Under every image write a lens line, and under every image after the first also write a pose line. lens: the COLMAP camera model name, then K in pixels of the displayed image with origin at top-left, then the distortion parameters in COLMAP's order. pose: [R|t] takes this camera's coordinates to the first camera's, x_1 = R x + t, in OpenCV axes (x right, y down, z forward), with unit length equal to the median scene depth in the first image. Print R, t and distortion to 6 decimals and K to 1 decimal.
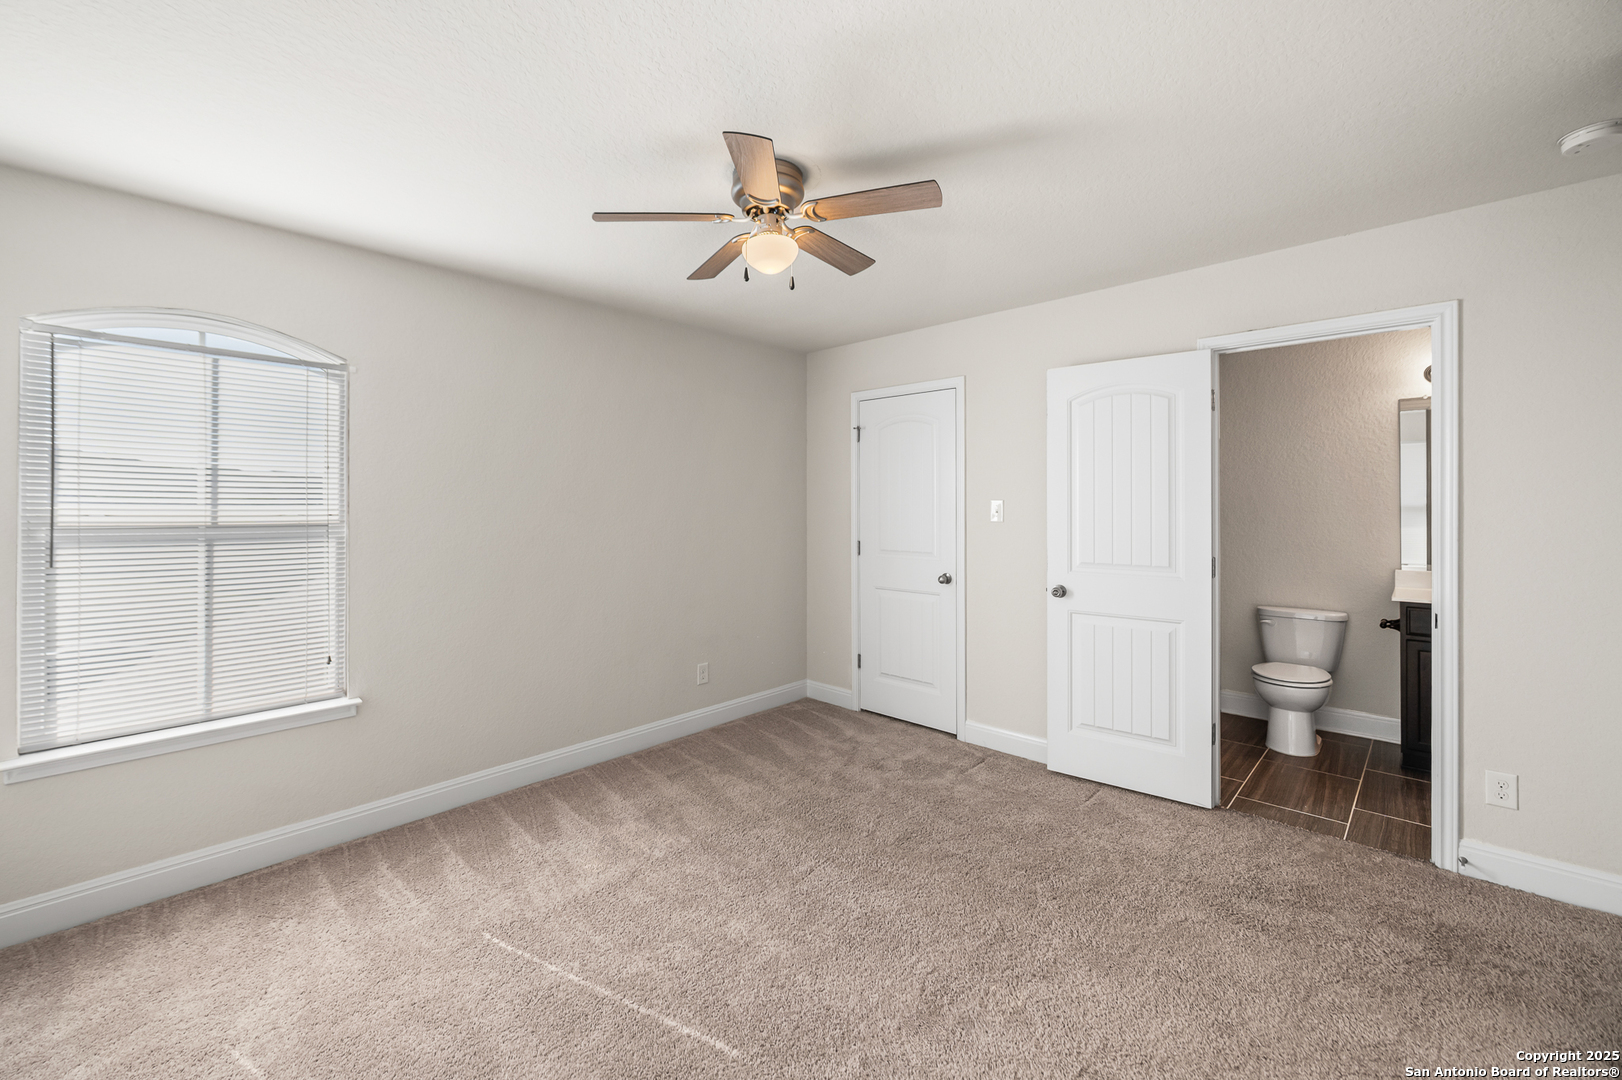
lens RADIAL K [[655.6, 0, 778.3], [0, 655.6, 506.9], [0, 0, 1]] dist [-0.007477, -0.000116]
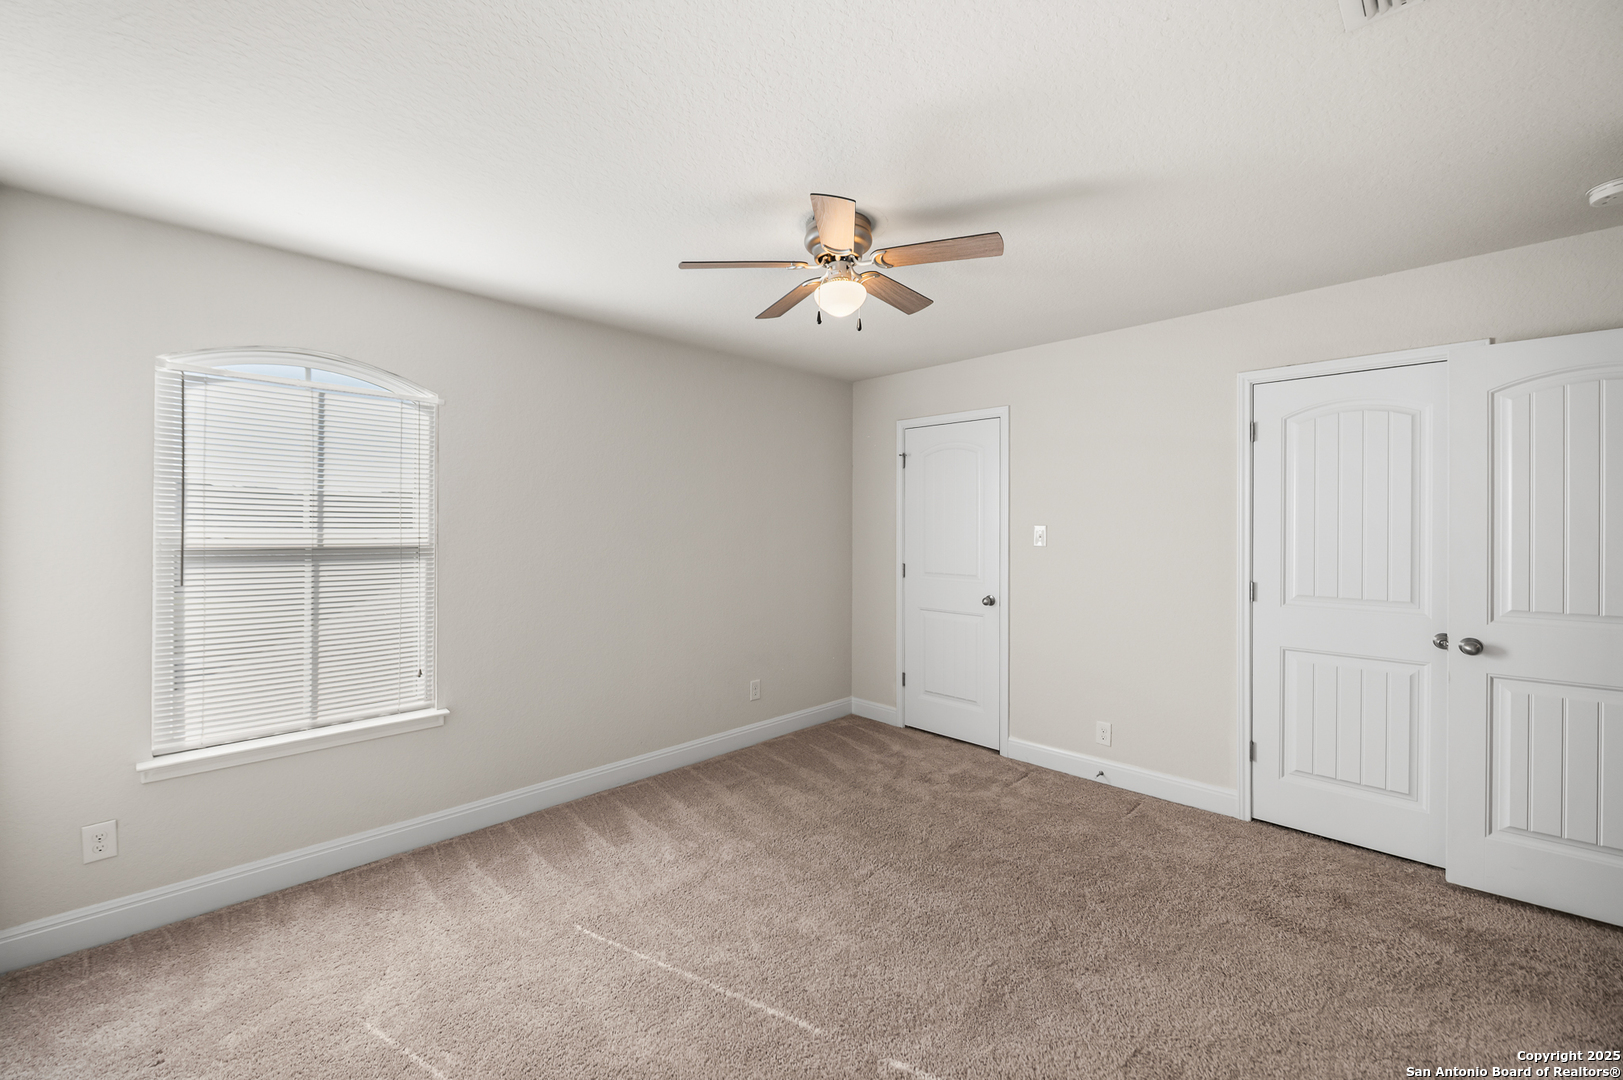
lens RADIAL K [[652.6, 0, 794.2], [0, 652.6, 528.0], [0, 0, 1]] dist [-0.007306, -0.000097]
pose [[0.999866, 0.004761, -0.015661, -0.070132], [-0.004749, 0.999988, 0.000761, -0.009357], [0.015665, -0.000686, 0.999877, -0.072299]]
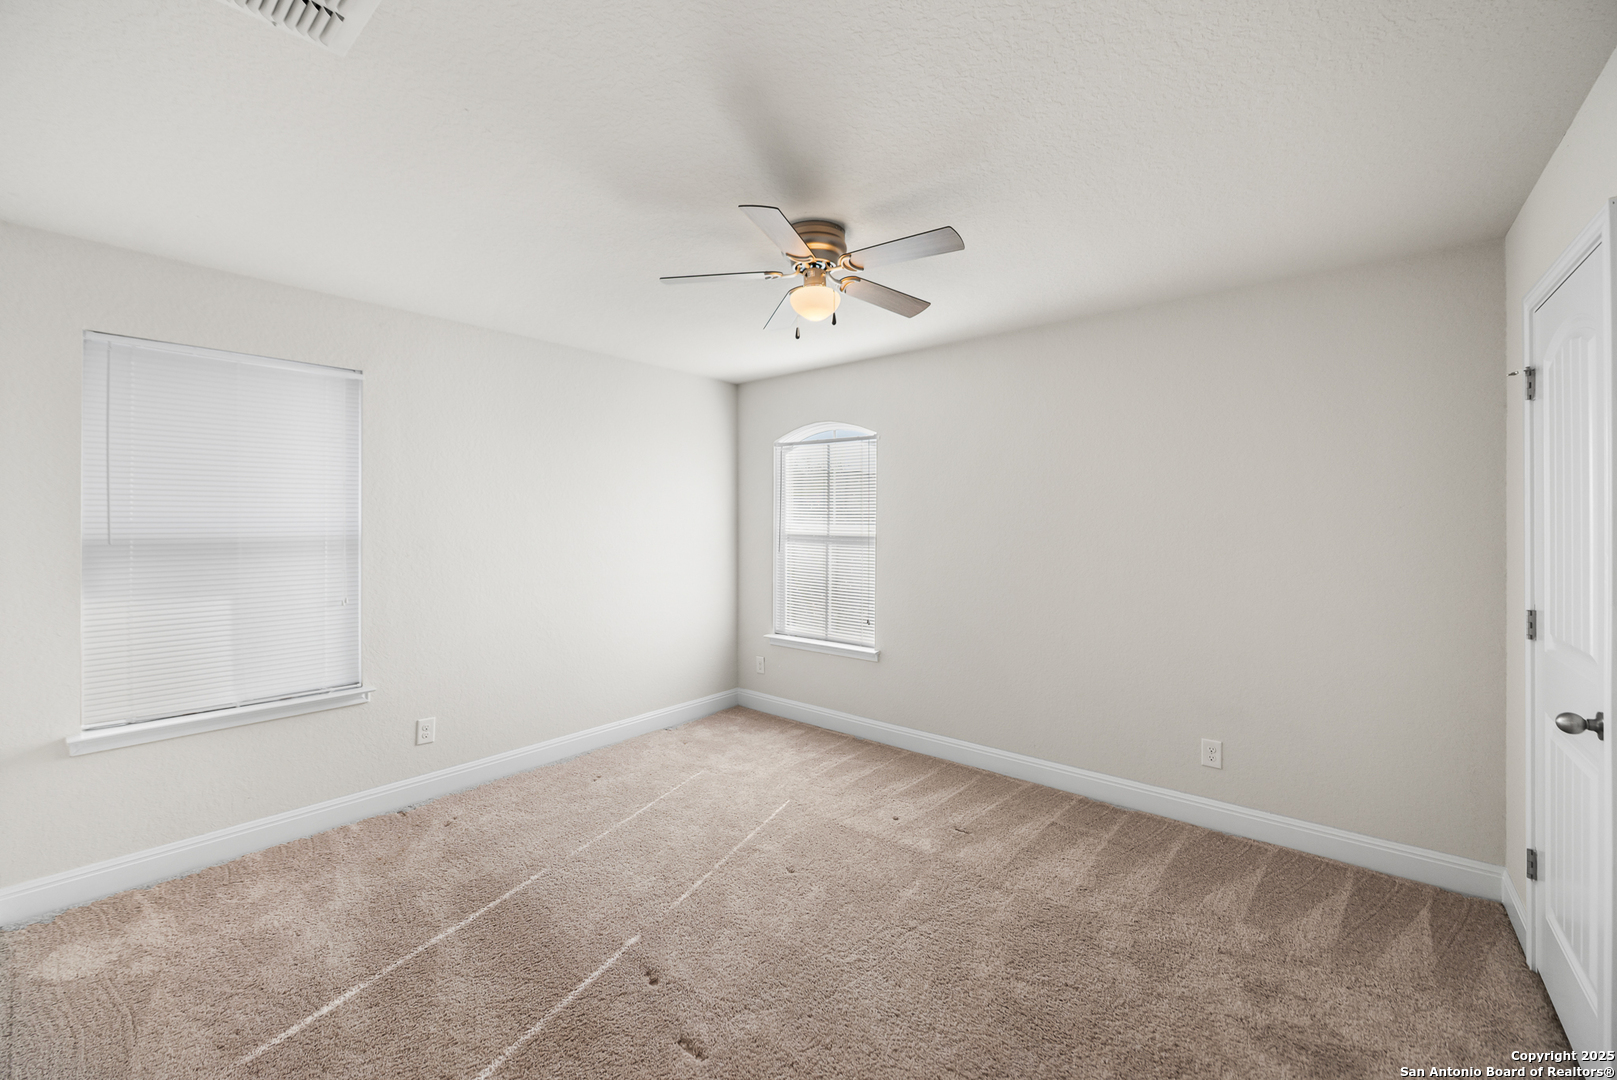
lens RADIAL K [[646.2, 0, 811.4], [0, 646.2, 516.1], [0, 0, 1]] dist [-0.007495, -0.000125]
pose [[0.090039, -0.001778, -0.995937, 1.069314], [-0.004658, 0.999987, -0.002206, -0.025002], [0.995927, 0.004837, 0.090029, 0.879381]]
